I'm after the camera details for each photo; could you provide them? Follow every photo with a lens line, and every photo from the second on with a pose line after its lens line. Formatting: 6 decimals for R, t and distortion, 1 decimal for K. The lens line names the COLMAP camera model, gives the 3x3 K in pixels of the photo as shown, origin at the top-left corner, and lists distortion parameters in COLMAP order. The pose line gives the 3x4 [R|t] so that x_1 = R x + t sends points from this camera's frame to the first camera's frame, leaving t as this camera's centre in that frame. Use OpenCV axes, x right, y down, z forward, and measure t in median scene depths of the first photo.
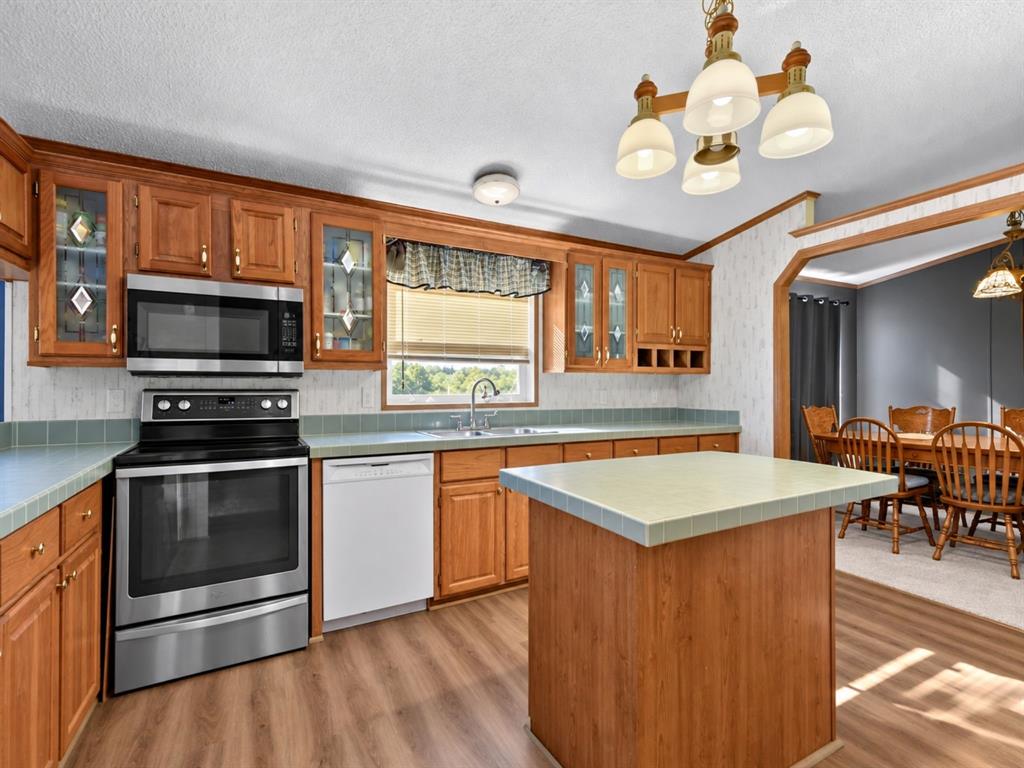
lens RADIAL K [[462.9, 0, 512.0], [0, 462.9, 384.0], [0, 0, 1]] dist [0.002031, 0.000222]
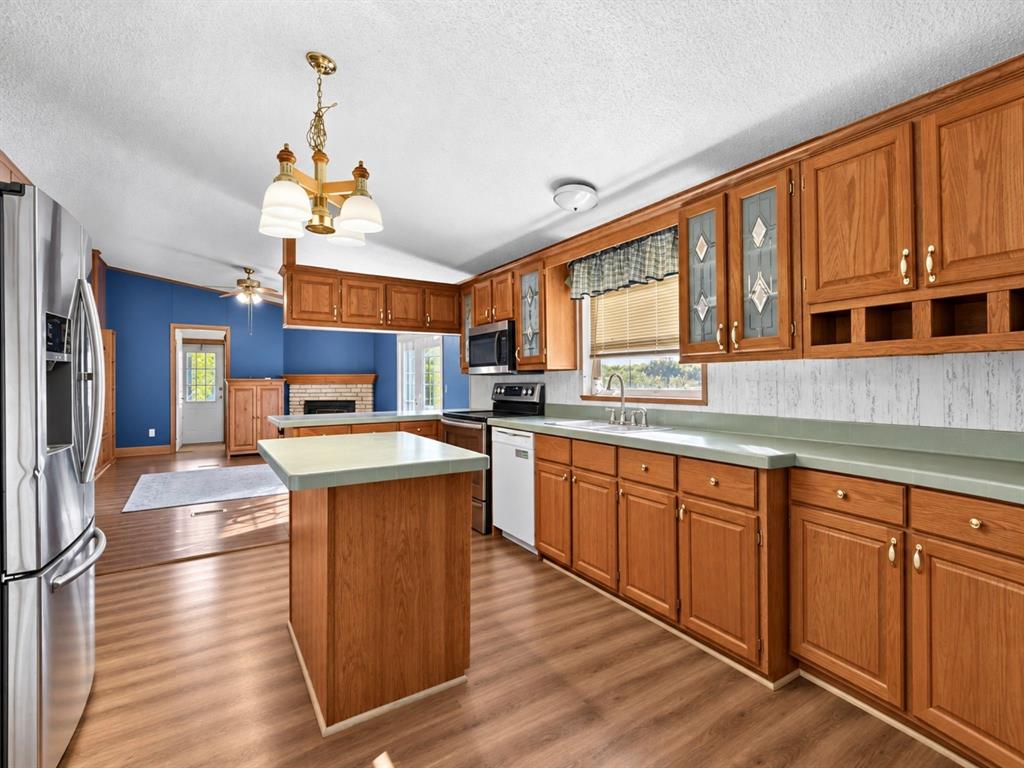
lens RADIAL K [[462.9, 0, 512.0], [0, 462.9, 384.0], [0, 0, 1]] dist [0.002031, 0.000222]
pose [[0.081980, 0.011138, -0.996572, 0.896557], [0.016407, 0.999787, 0.012524, -0.004338], [0.996499, -0.017377, 0.081780, 0.668964]]
